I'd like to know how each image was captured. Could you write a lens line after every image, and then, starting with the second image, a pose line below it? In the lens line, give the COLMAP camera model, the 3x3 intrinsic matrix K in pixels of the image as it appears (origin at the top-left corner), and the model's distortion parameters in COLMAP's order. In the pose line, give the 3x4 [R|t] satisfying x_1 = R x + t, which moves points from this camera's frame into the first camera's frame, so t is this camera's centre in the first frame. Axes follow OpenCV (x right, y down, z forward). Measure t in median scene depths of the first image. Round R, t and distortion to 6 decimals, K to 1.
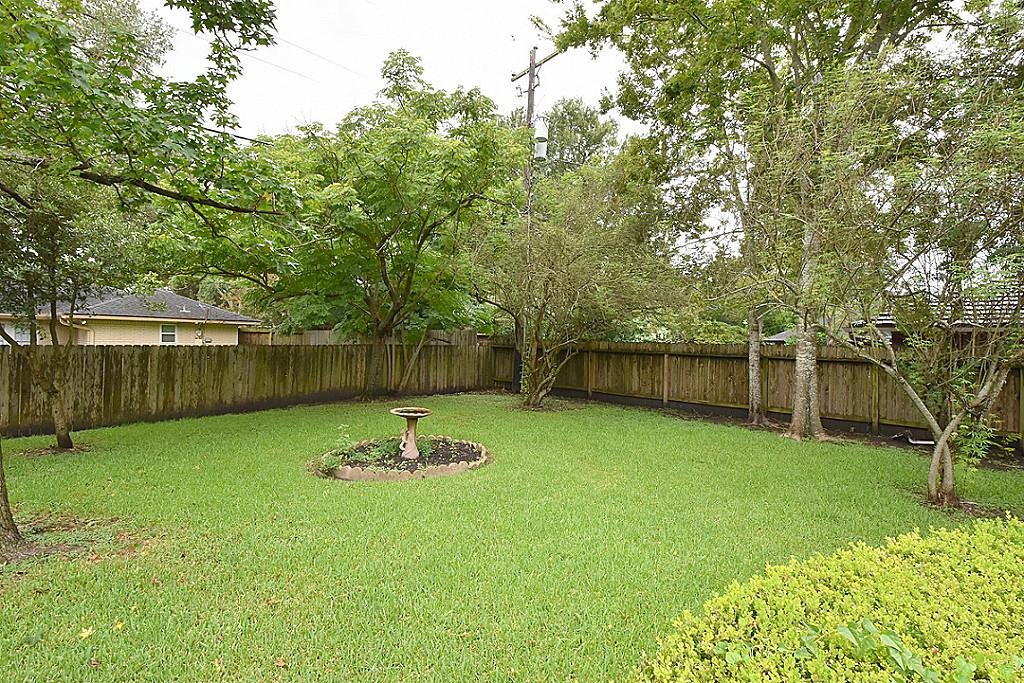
lens RADIAL K [[451.6, 0, 512.9], [0, 451.6, 342.8], [0, 0, 1]] dist [-0.004091, -0.011692]
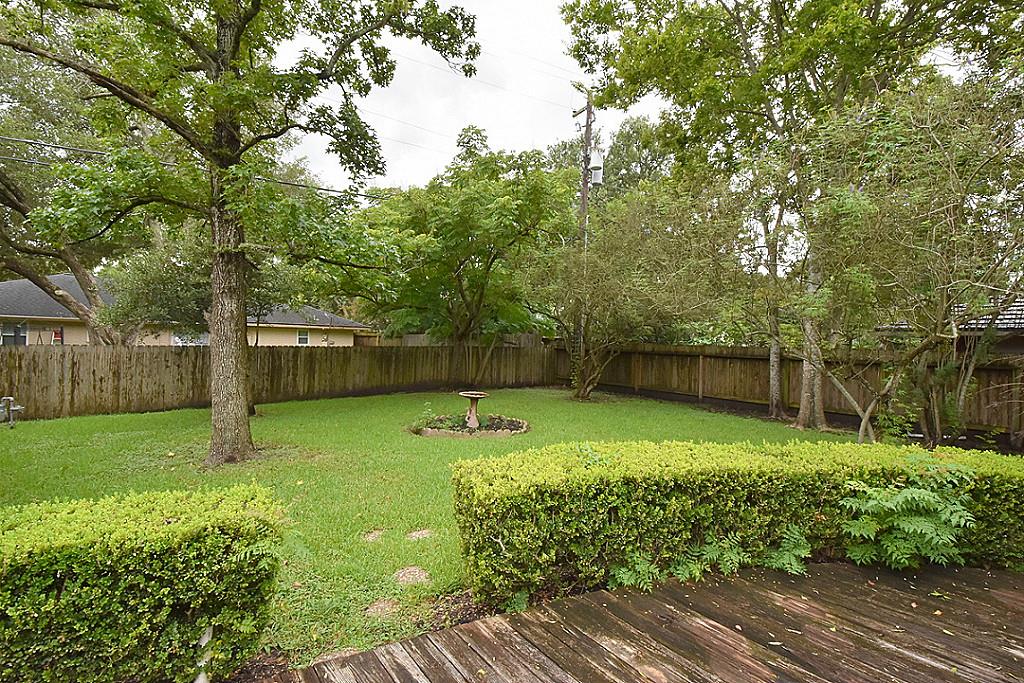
lens RADIAL K [[451.6, 0, 512.0], [0, 451.6, 341.8], [0, 0, 1]] dist [-0.004091, -0.011692]
pose [[0.980073, 0.001386, -0.198635, 0.110430], [-0.002920, 0.999968, -0.007430, 0.000528], [0.198618, 0.007862, 0.980045, -0.226264]]
